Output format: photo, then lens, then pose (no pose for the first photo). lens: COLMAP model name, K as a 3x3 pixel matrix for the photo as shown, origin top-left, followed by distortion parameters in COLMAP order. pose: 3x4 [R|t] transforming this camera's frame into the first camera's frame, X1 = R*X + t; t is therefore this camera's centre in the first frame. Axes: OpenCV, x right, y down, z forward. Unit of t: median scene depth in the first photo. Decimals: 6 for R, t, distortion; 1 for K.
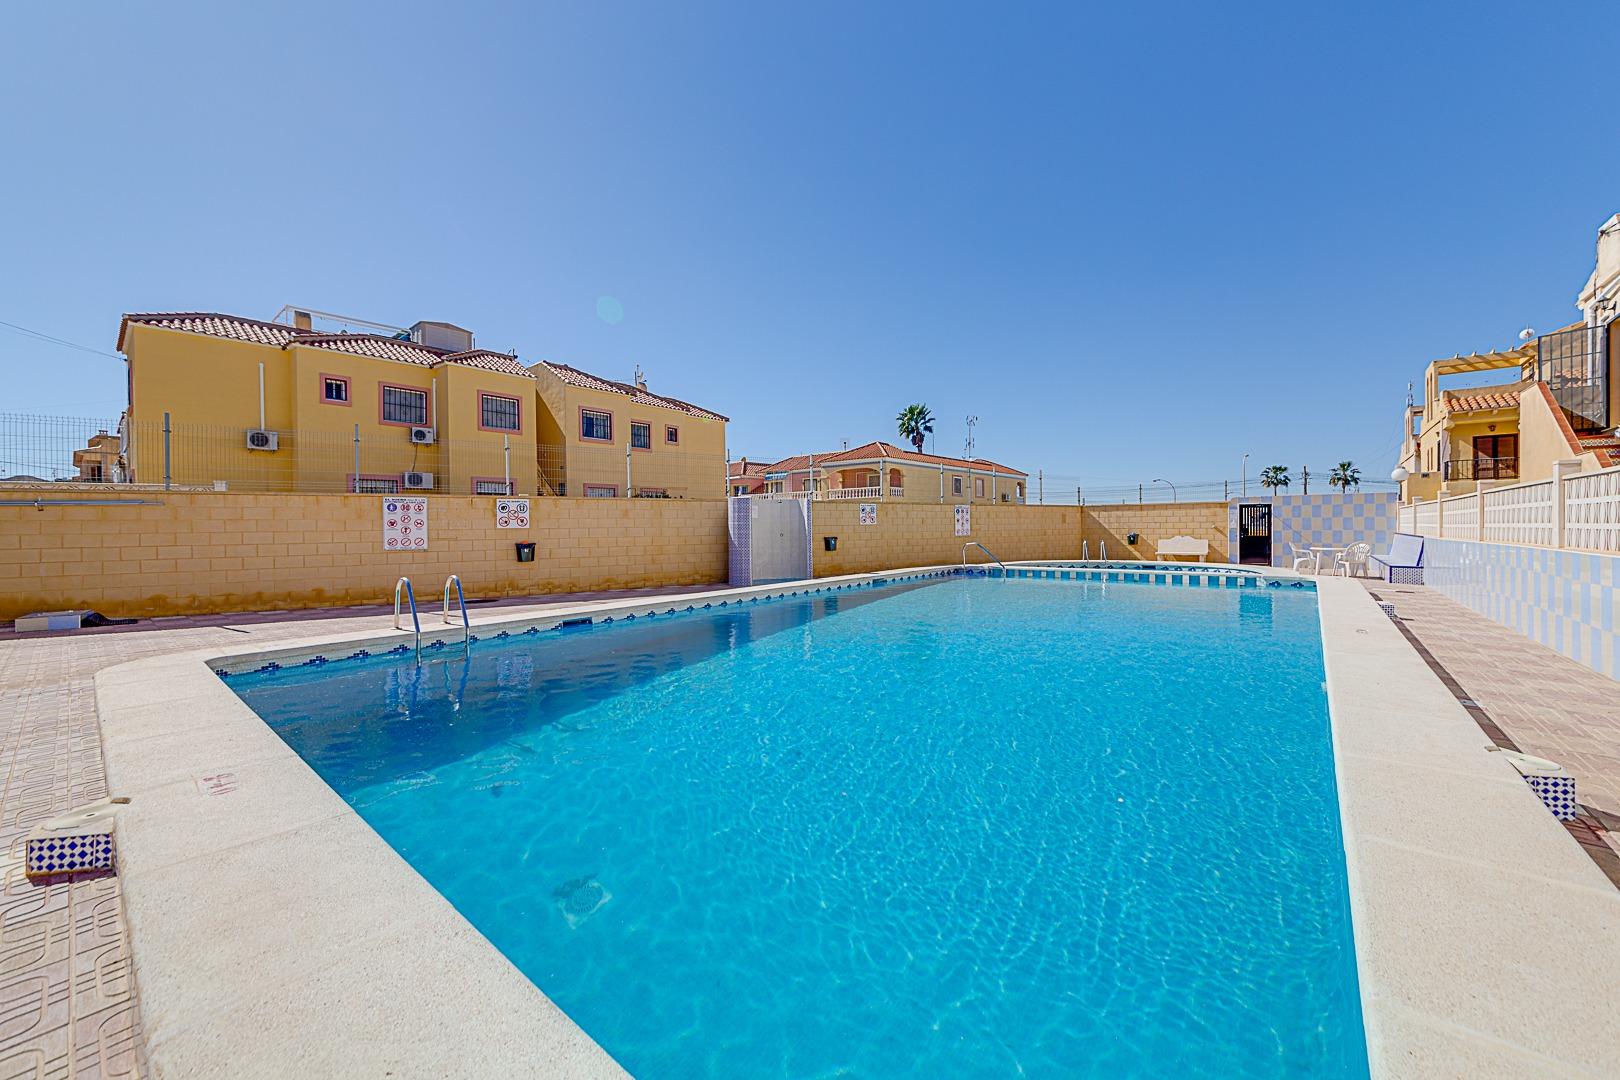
lens RADIAL K [[585.2, 0, 818.1], [0, 585.2, 531.8], [0, 0, 1]] dist [-0.000459, 0.000097]
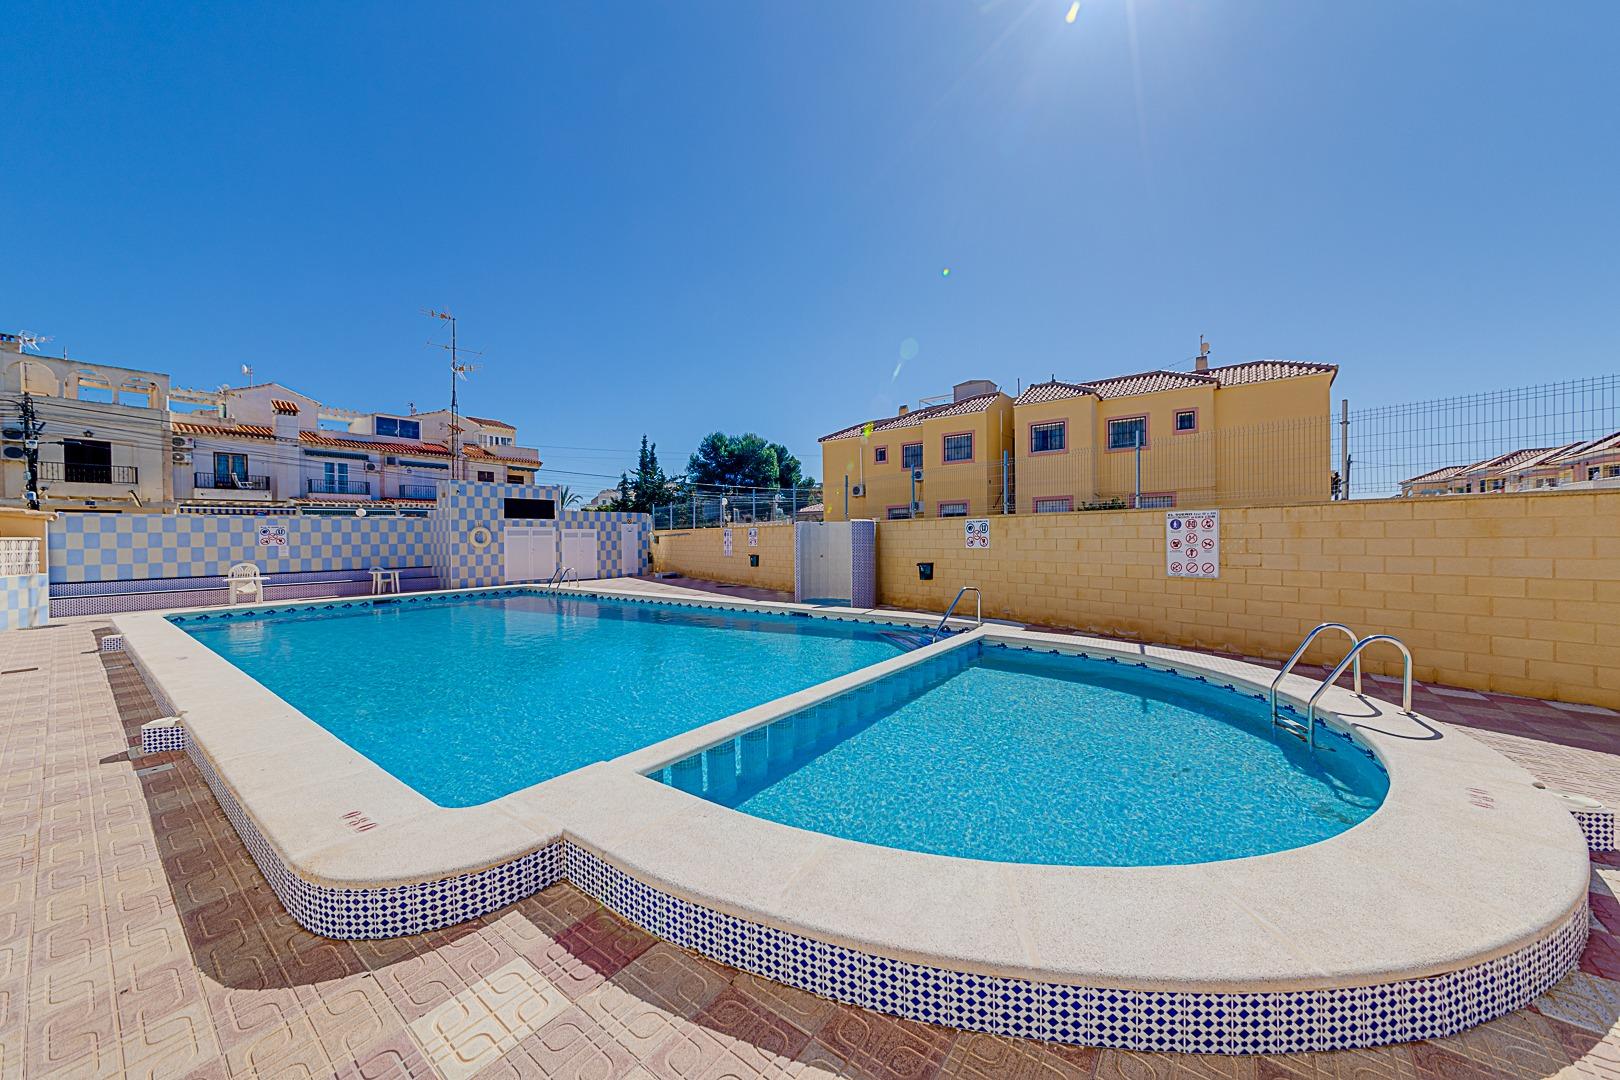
lens RADIAL K [[585.2, 0, 818.1], [0, 585.2, 531.8], [0, 0, 1]] dist [-0.000459, 0.000097]
pose [[0.042493, 0.000133, -0.999097, 0.710436], [-0.002924, 0.999996, 0.000009, -0.028887], [0.999093, 0.002921, 0.042493, 0.707387]]
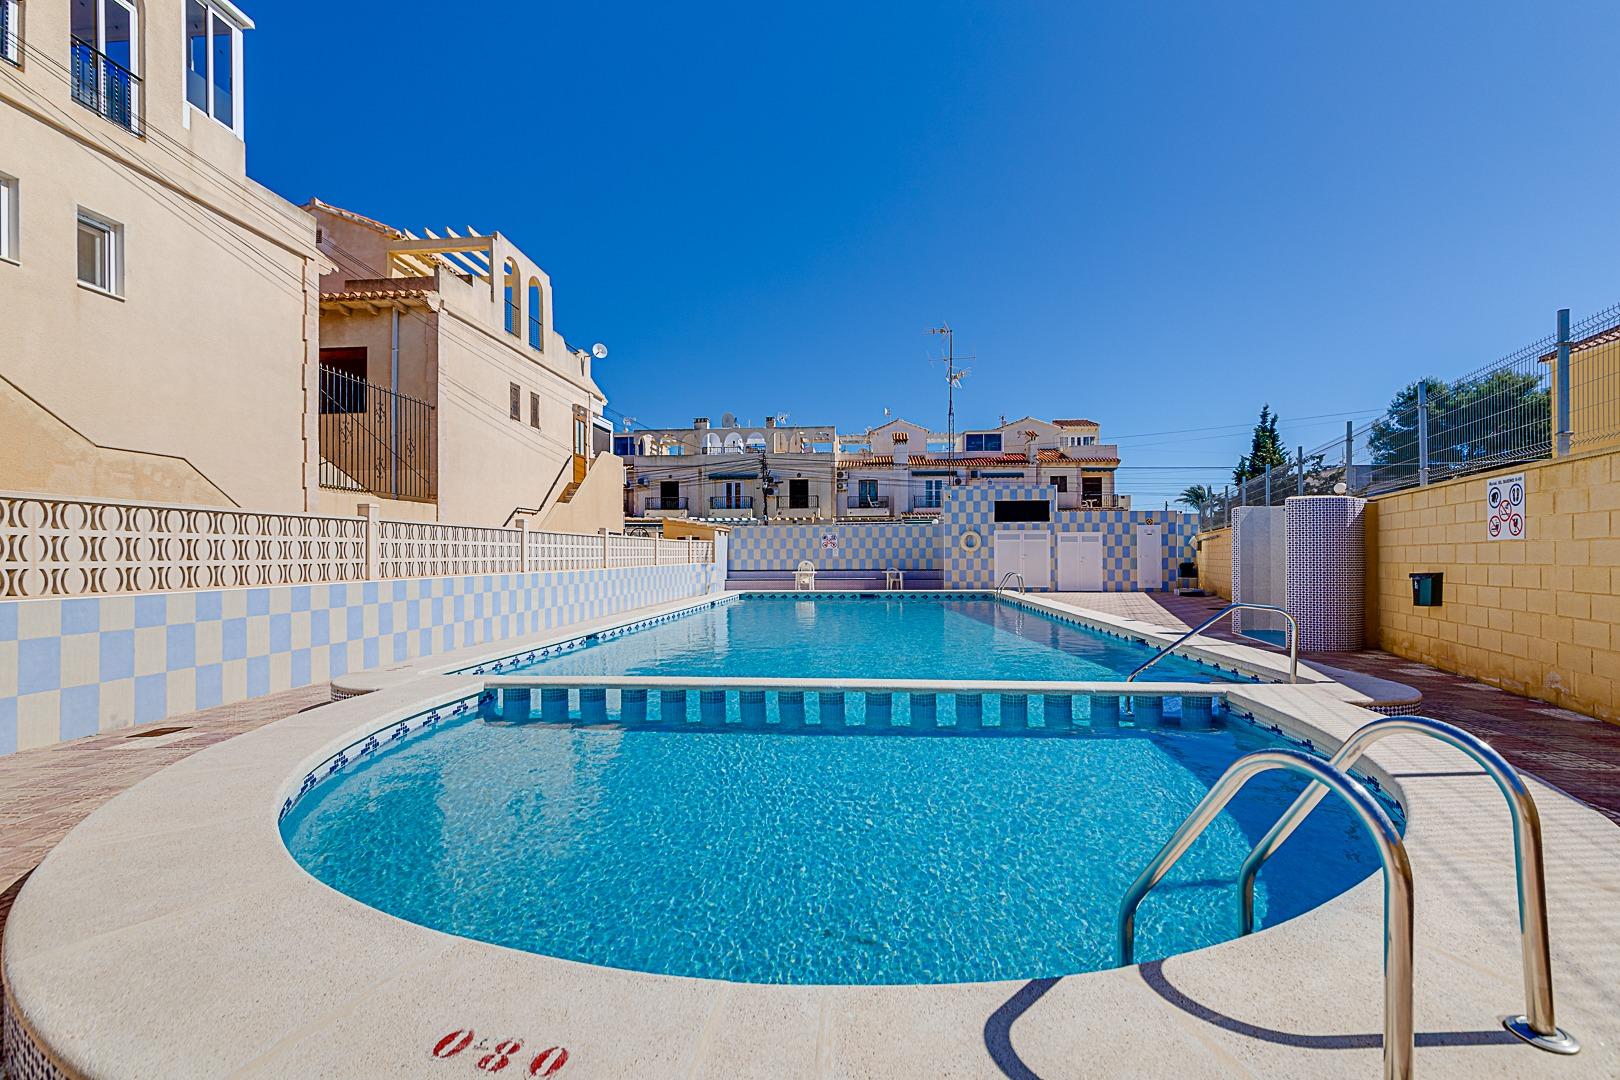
lens RADIAL K [[679.3, 0, 807.0], [0, 679.3, 550.7], [0, 0, 1]] dist [-0.001802, -0.000200]
pose [[-0.833202, 0.004793, -0.552949, 0.557252], [0.001886, 0.999981, 0.005825, -0.008638], [0.552966, 0.003810, -0.833195, 0.998169]]
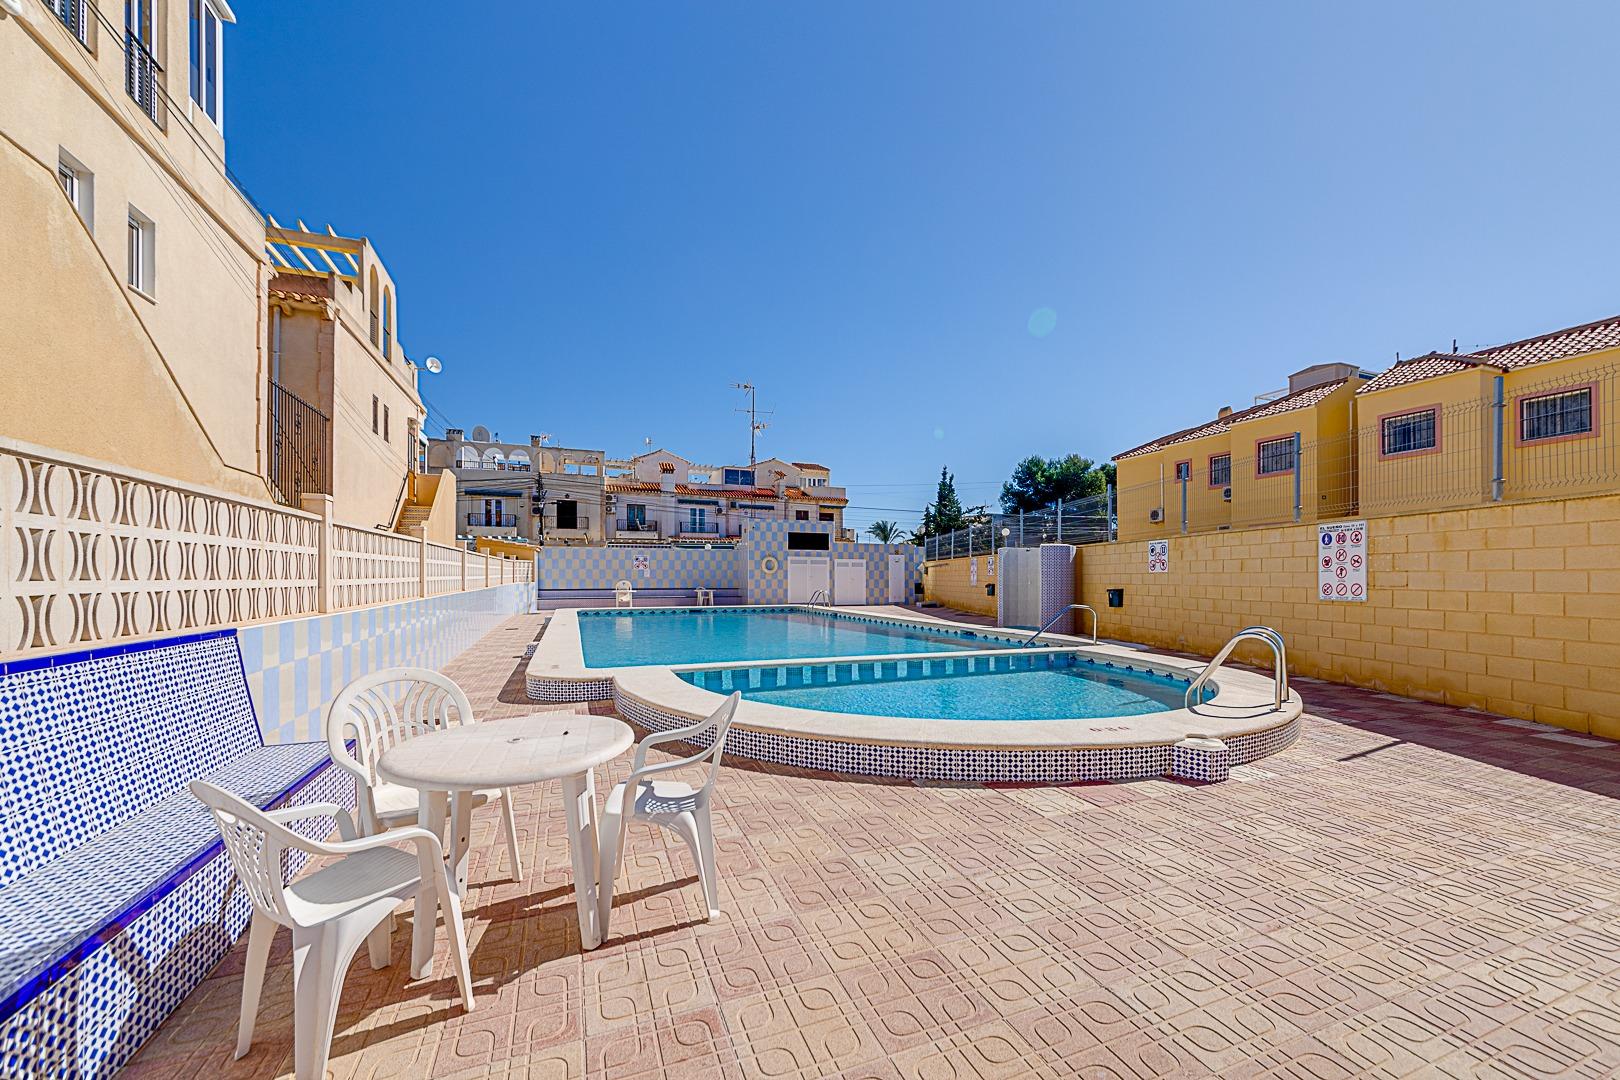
lens RADIAL K [[660.8, 0, 808.3], [0, 660.8, 569.8], [0, 0, 1]] dist [-0.000435, -0.000194]
pose [[-0.506262, -0.004360, -0.862369, 0.827183], [-0.011796, 0.999929, 0.001870, -0.010962], [0.862299, 0.011119, -0.506277, 0.941744]]
